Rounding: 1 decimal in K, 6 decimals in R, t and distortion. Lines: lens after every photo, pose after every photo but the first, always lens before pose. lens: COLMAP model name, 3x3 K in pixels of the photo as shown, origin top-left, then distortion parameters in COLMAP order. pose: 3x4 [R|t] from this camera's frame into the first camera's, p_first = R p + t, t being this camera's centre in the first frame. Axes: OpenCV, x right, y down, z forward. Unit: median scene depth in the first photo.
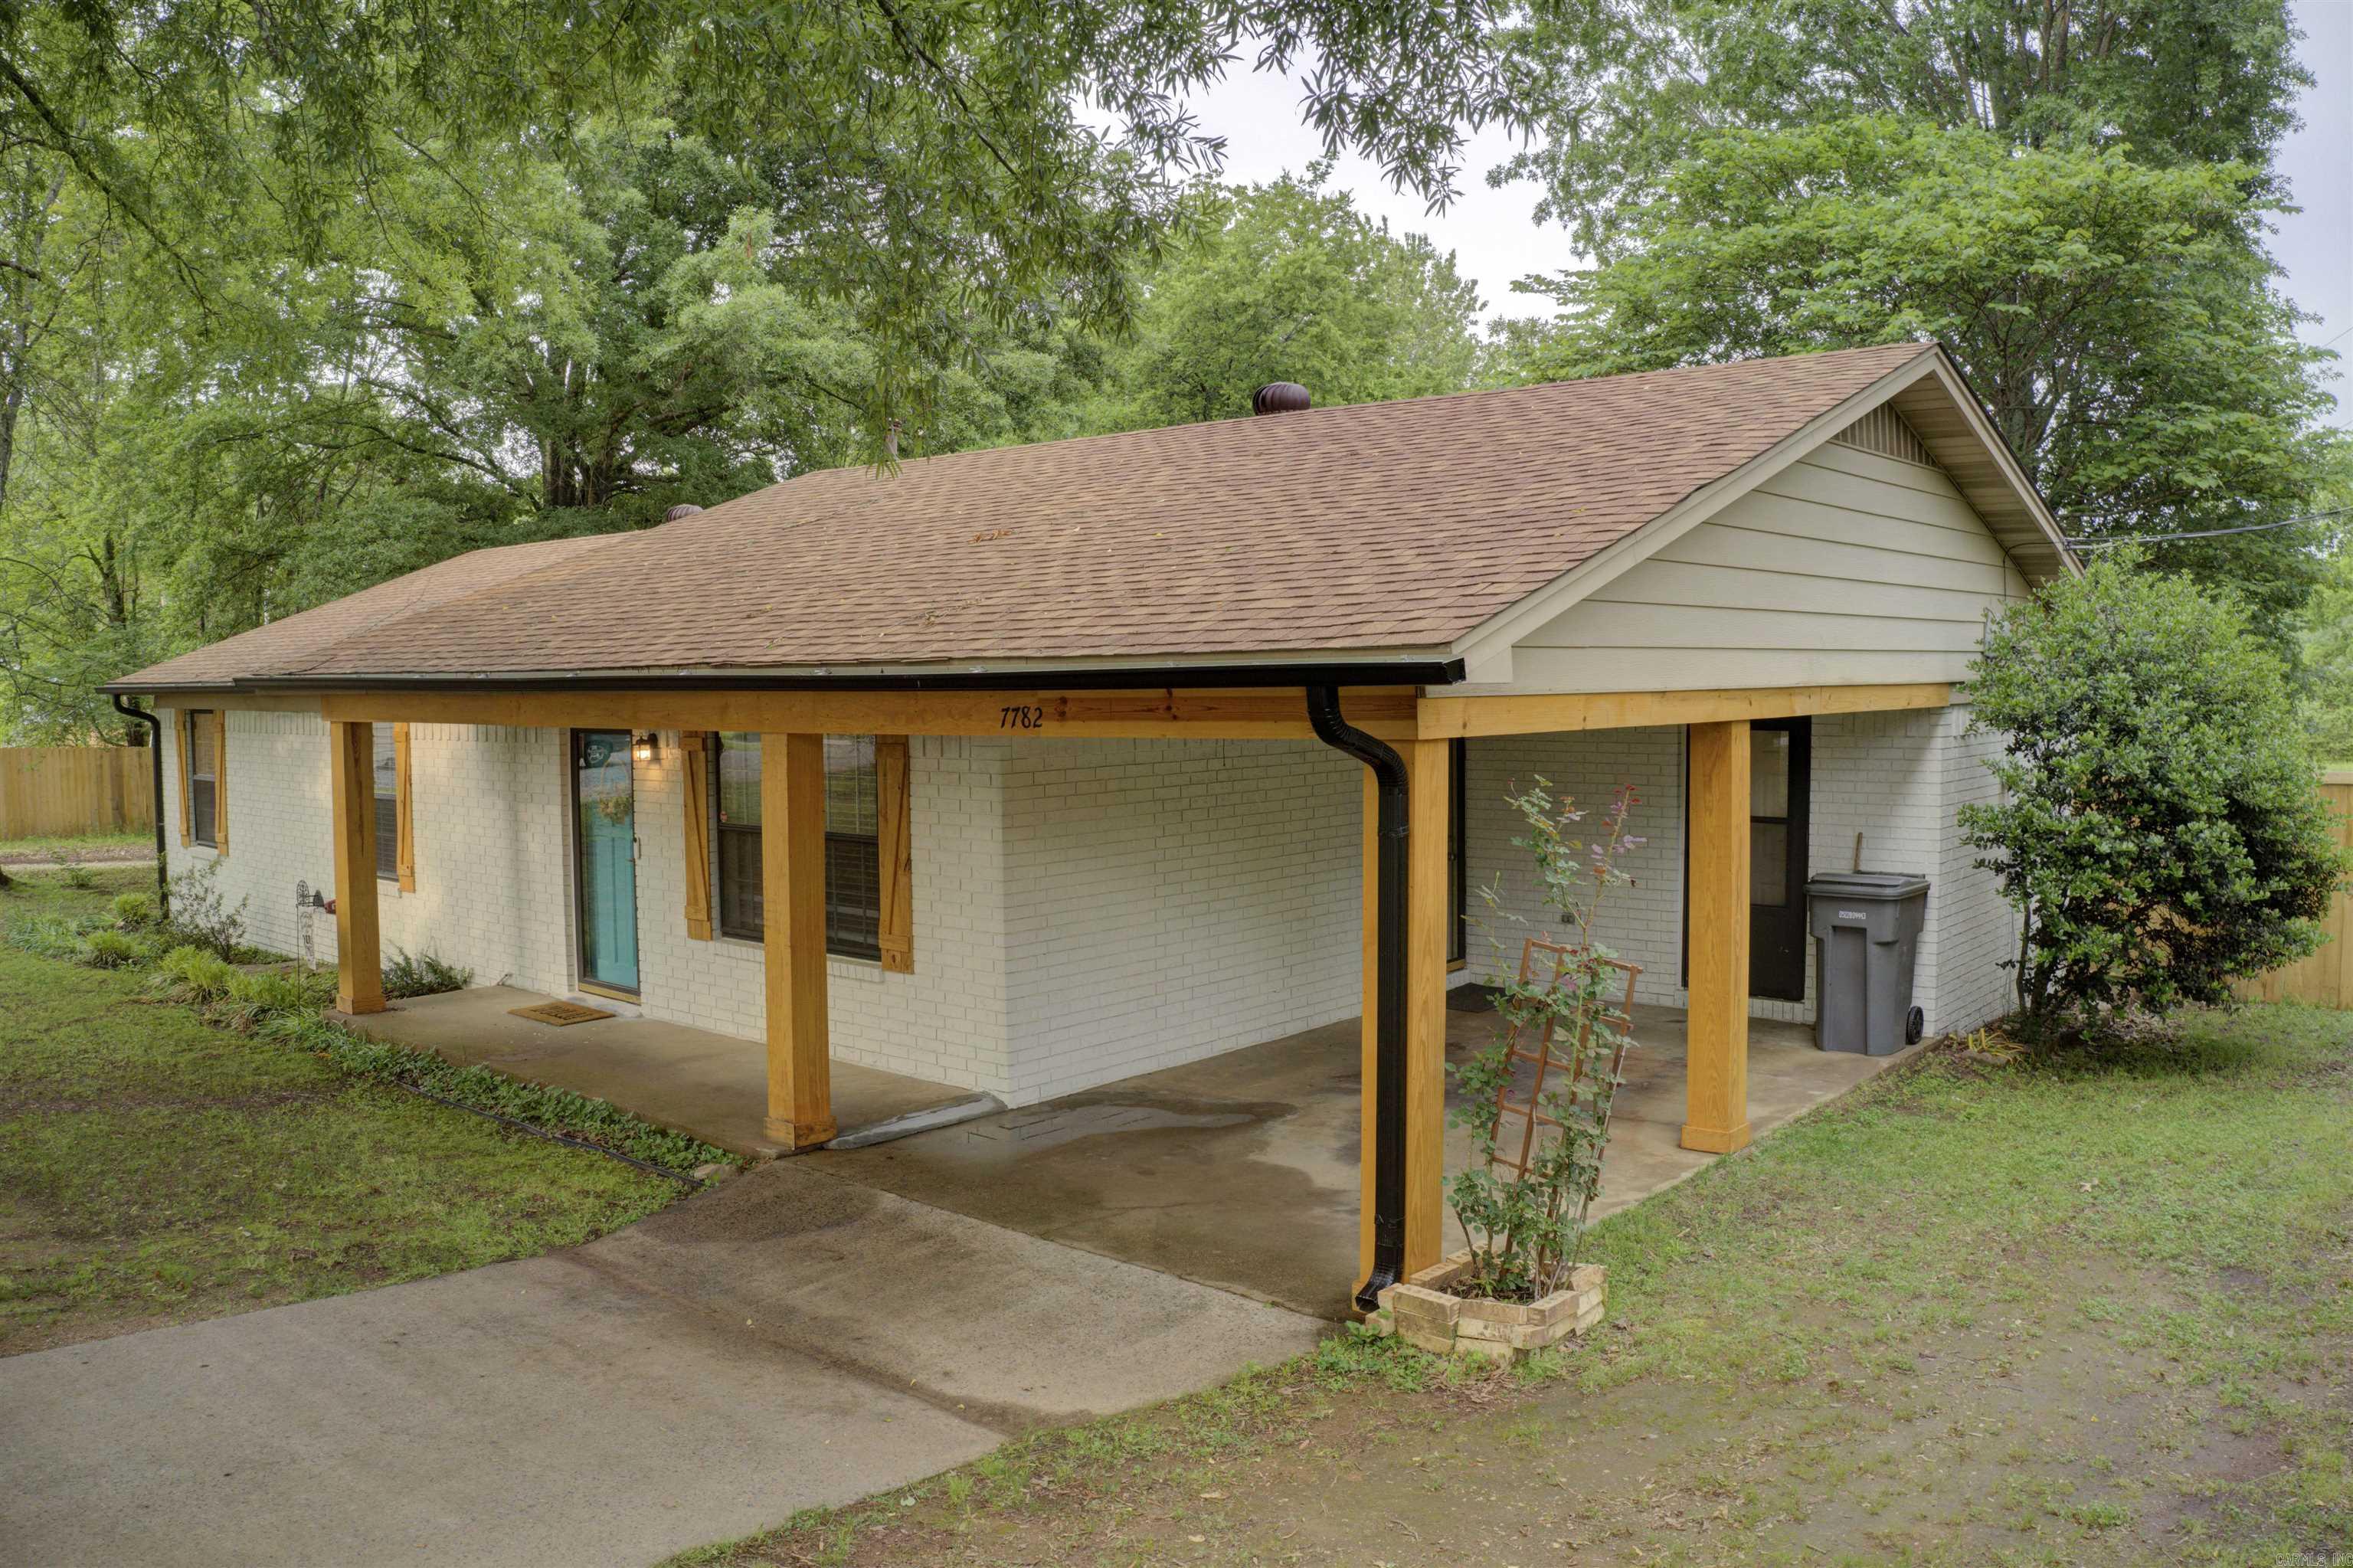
lens RADIAL K [[1886.8, 0, 1176.5], [0, 1886.8, 784.0], [0, 0, 1]] dist [-0.186217, 0.006100]
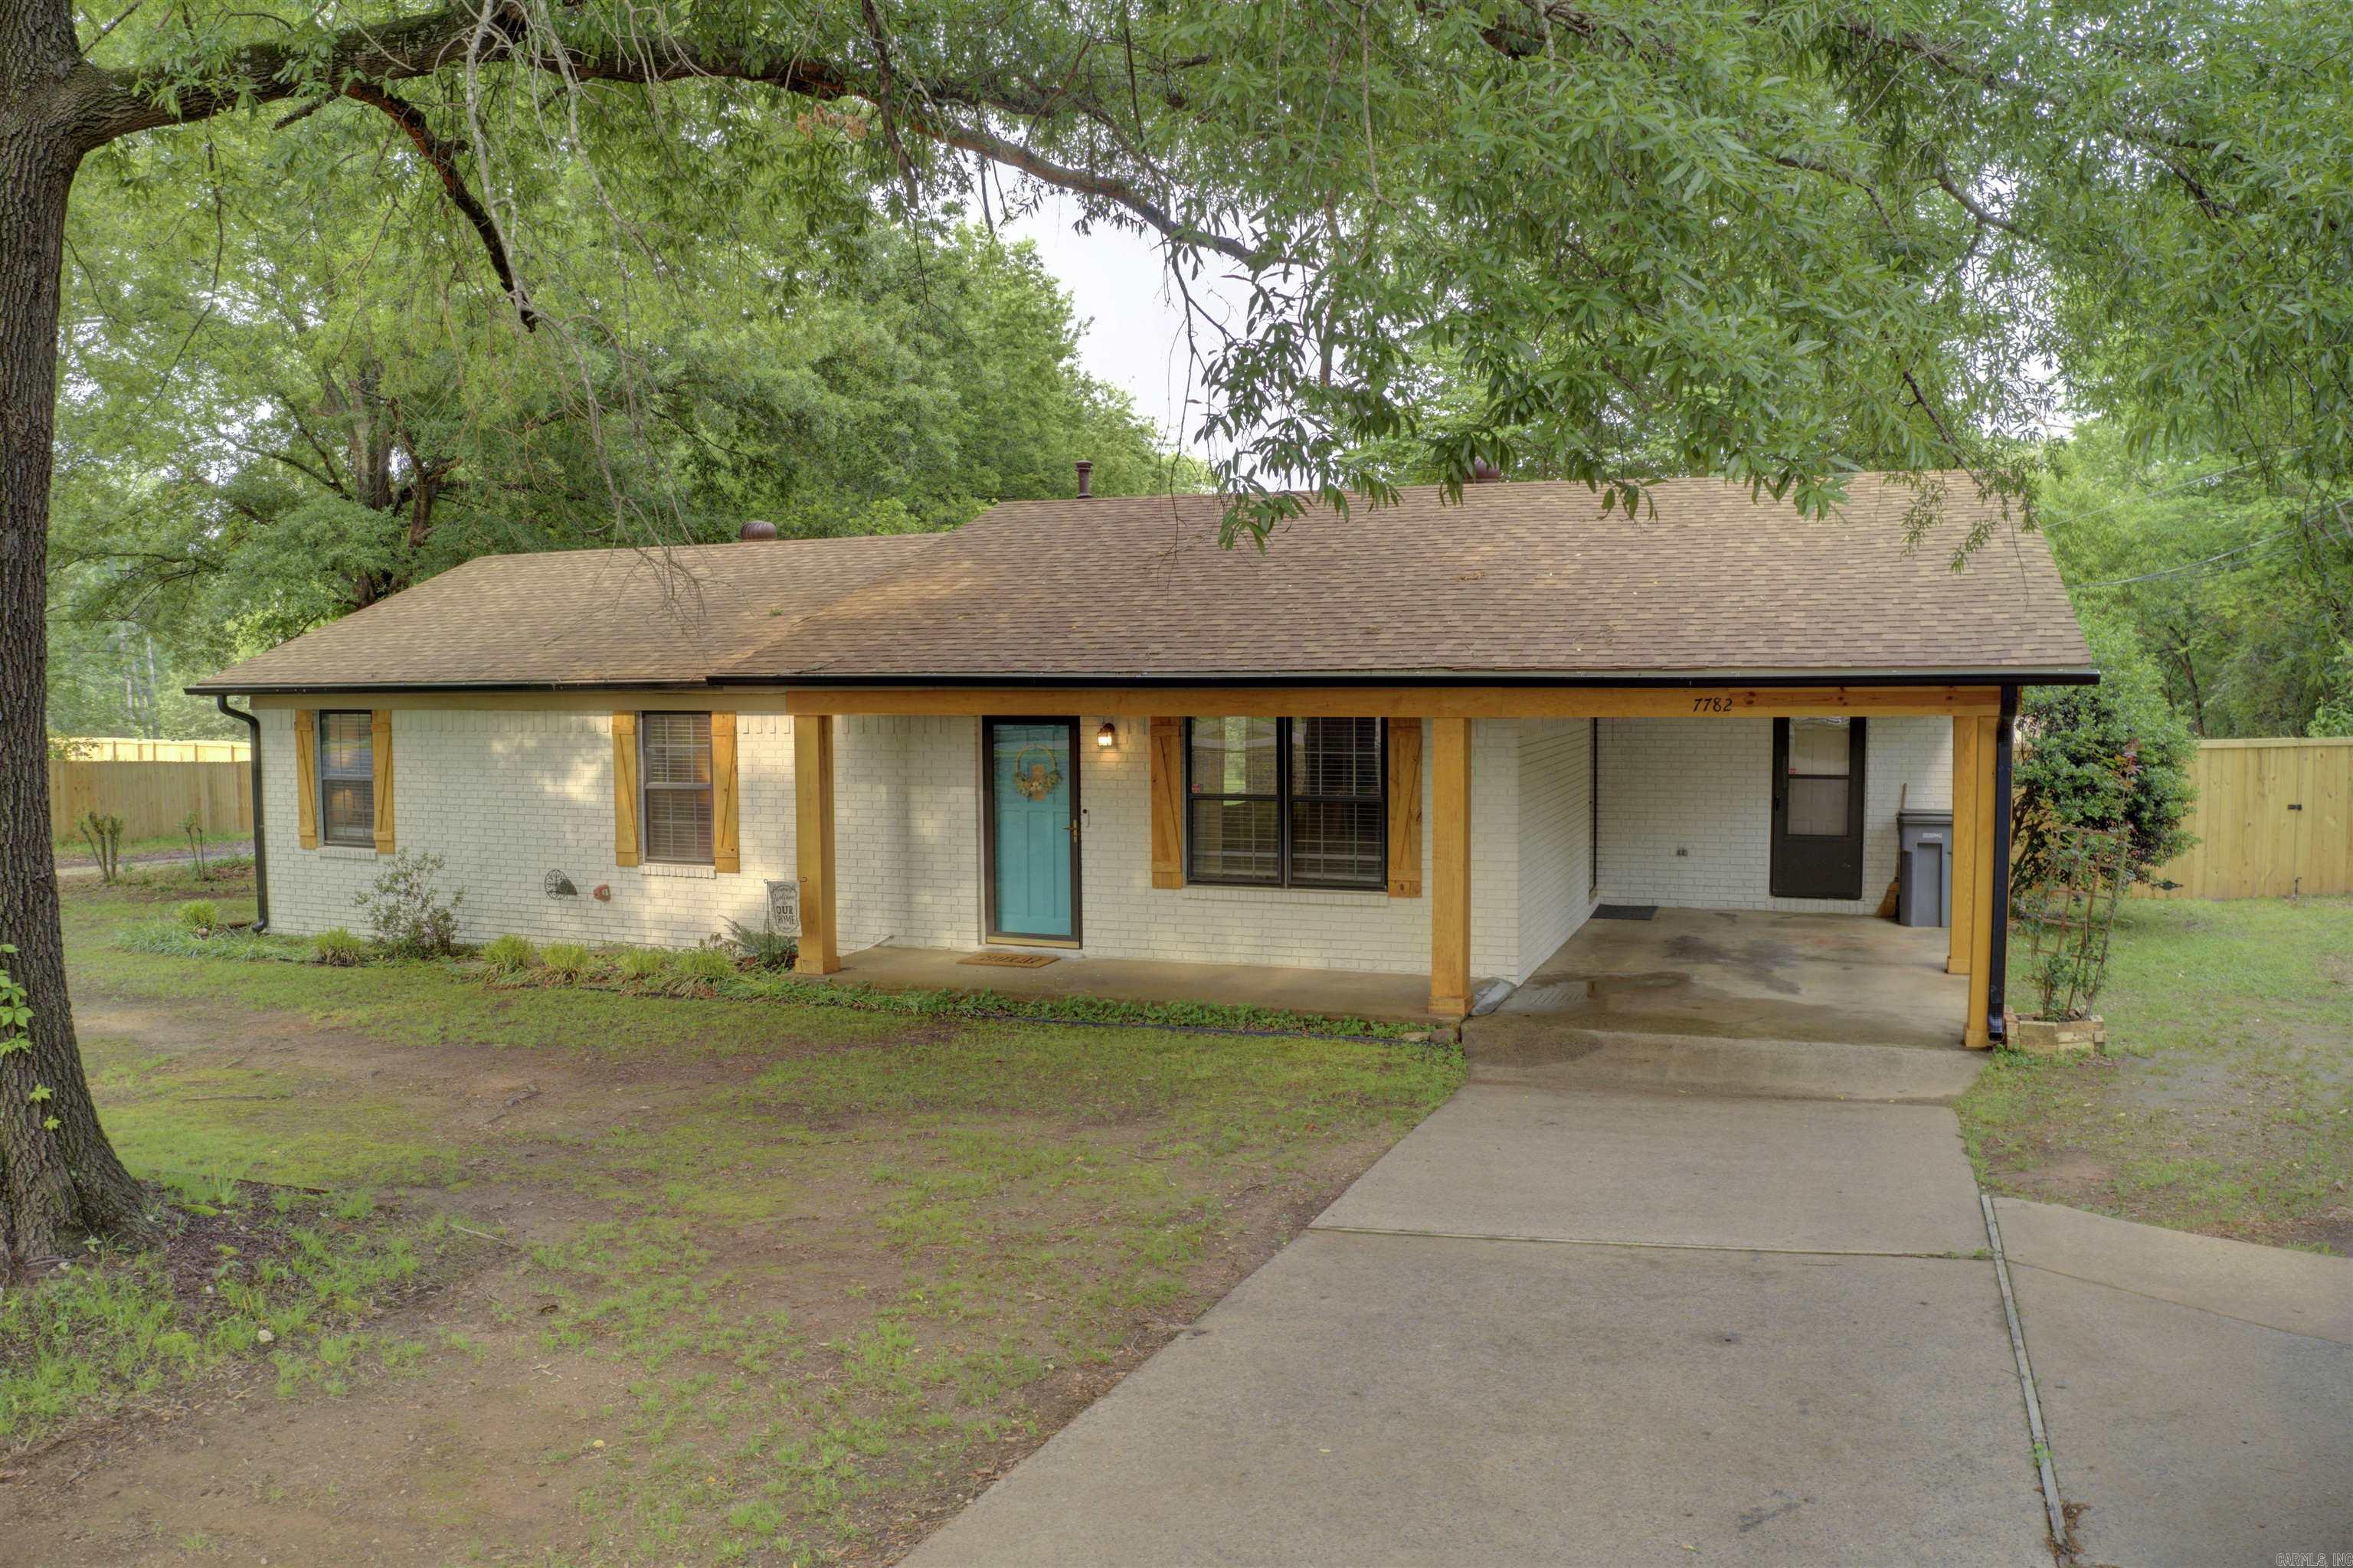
lens RADIAL K [[1837.2, 0, 1184.4], [0, 1837.2, 763.0], [0, 0, 1]] dist [-0.118043, 0.001208]
pose [[0.937258, -0.017075, 0.348218, -0.673440], [0.021487, 0.999730, -0.008814, 0.010685], [-0.347974, 0.015743, 0.937372, -0.160705]]
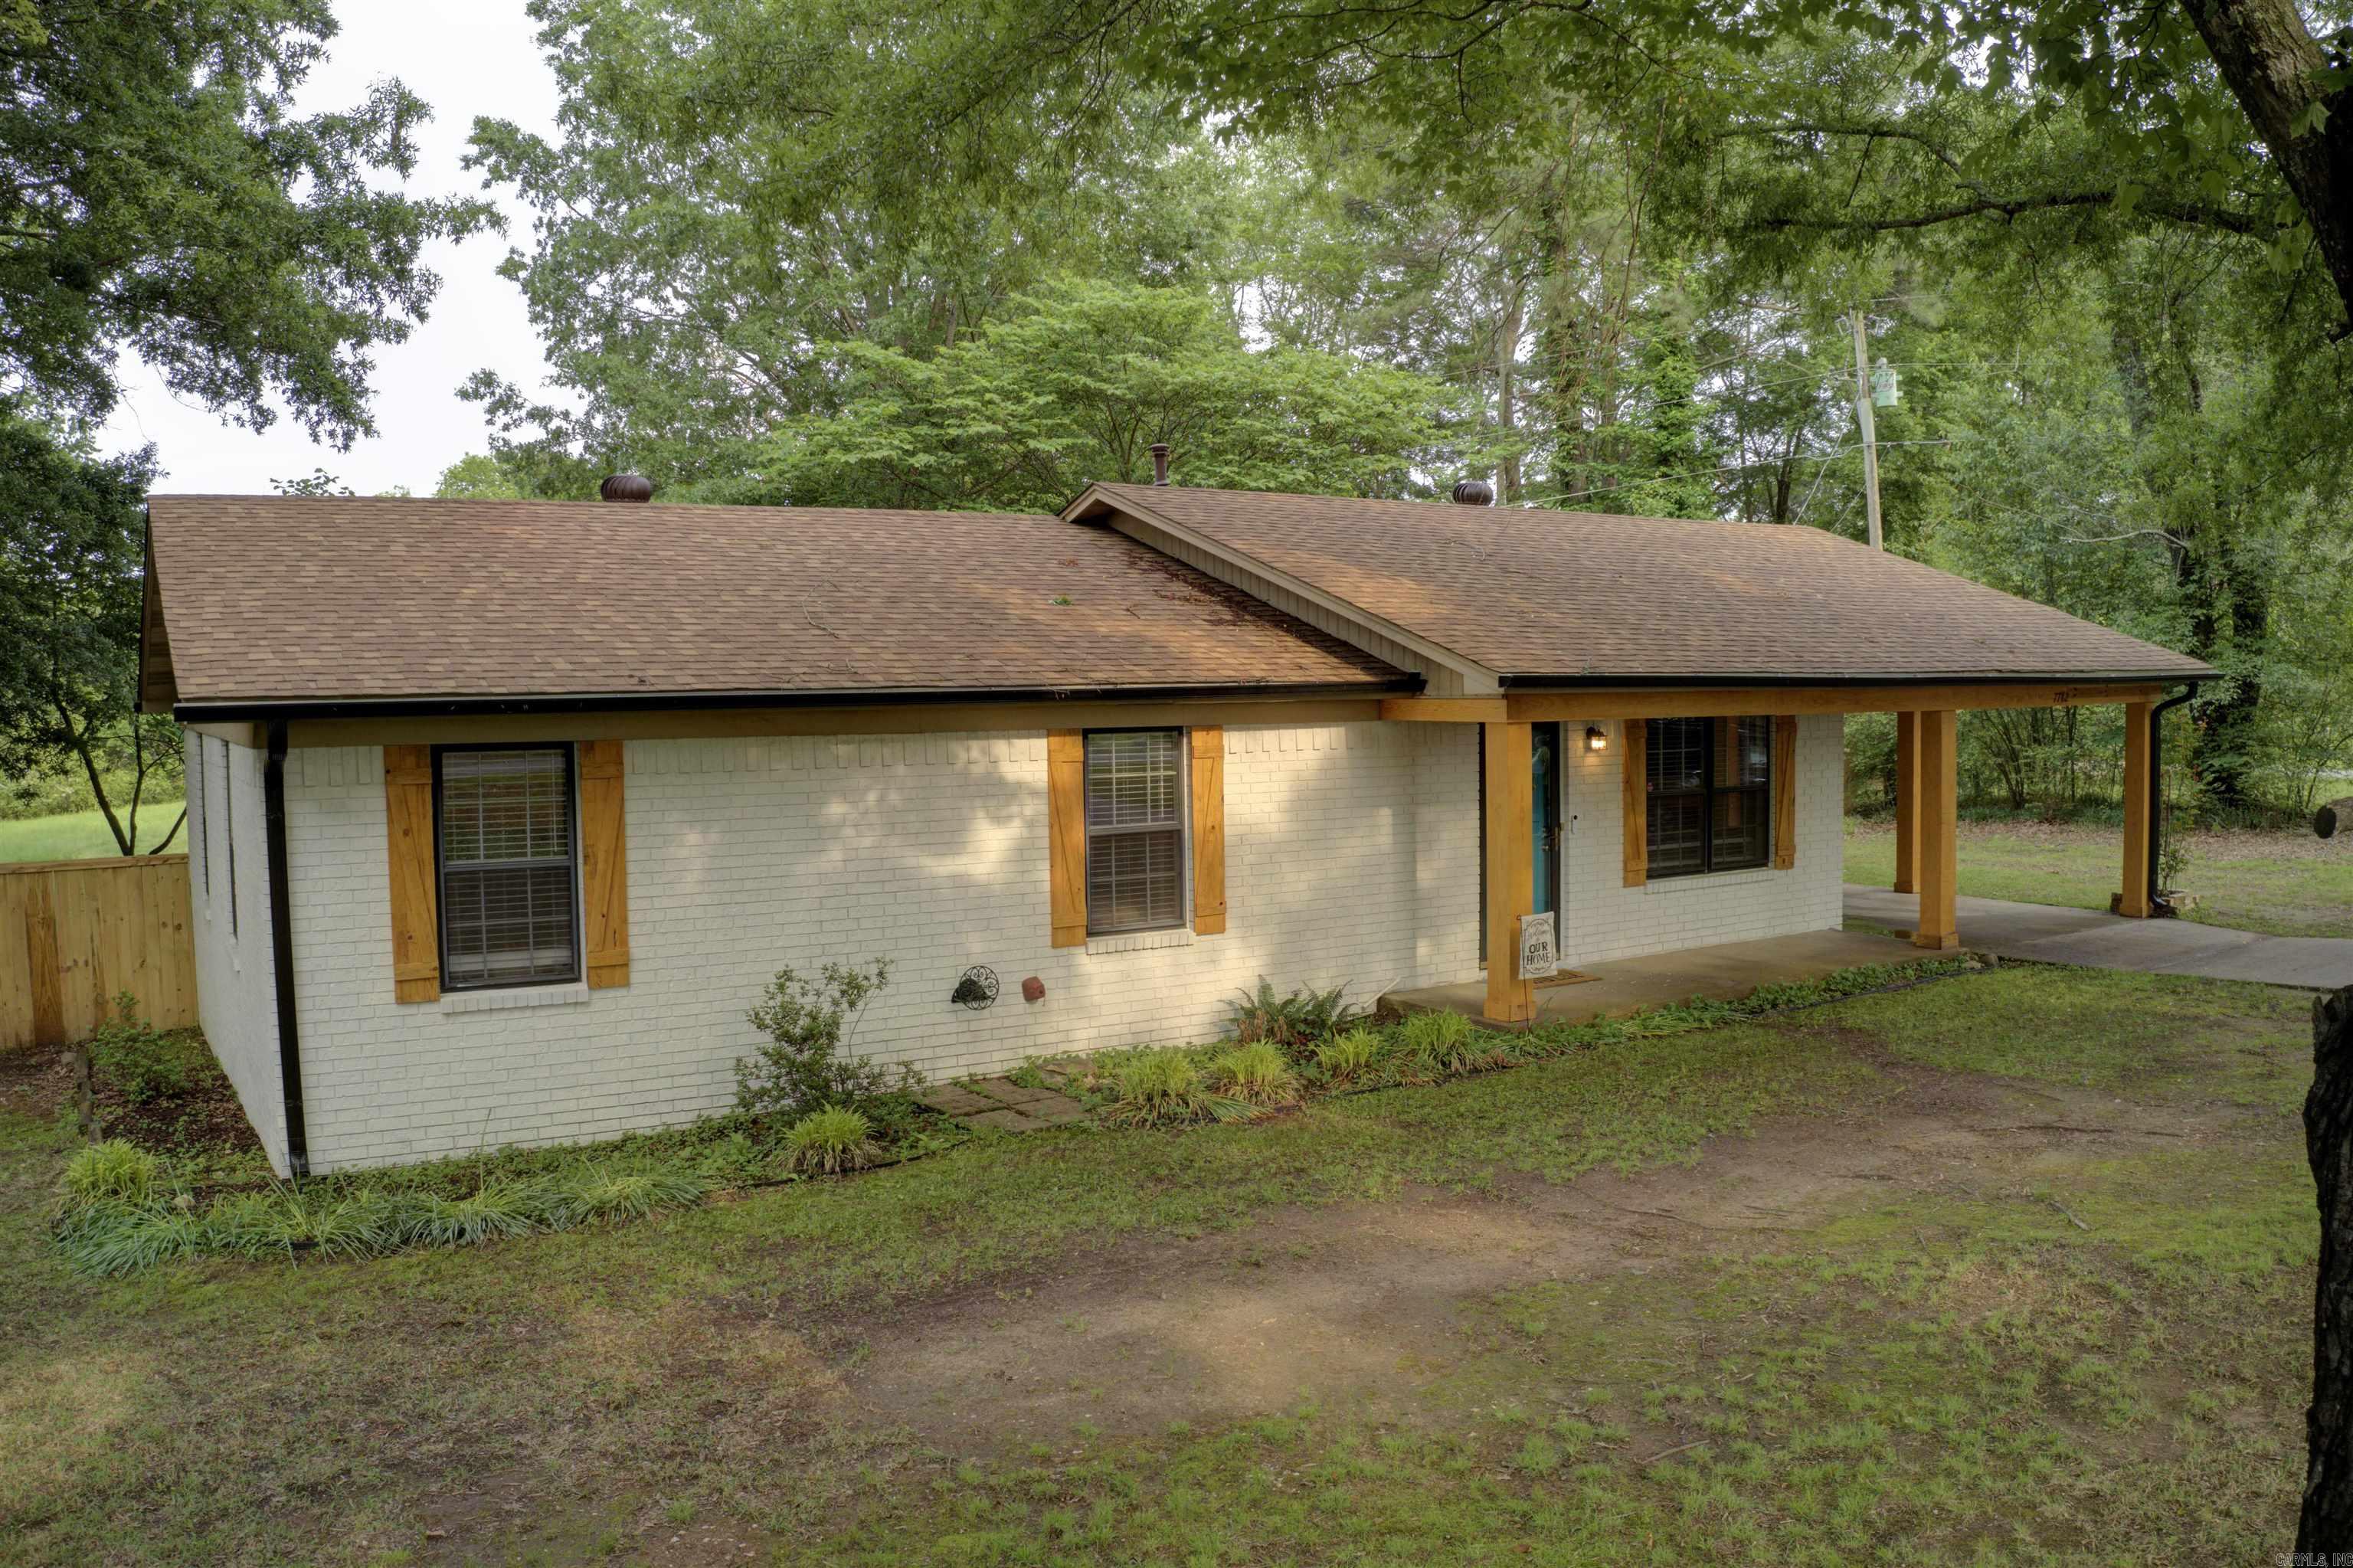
lens RADIAL K [[1886.8, 0, 1176.5], [0, 1886.8, 784.0], [0, 0, 1]] dist [-0.186217, 0.006100]
pose [[0.248346, -0.038955, 0.967888, -1.574840], [0.077300, 0.996802, 0.020285, -0.037027], [-0.965582, 0.069780, 0.250563, 0.971881]]
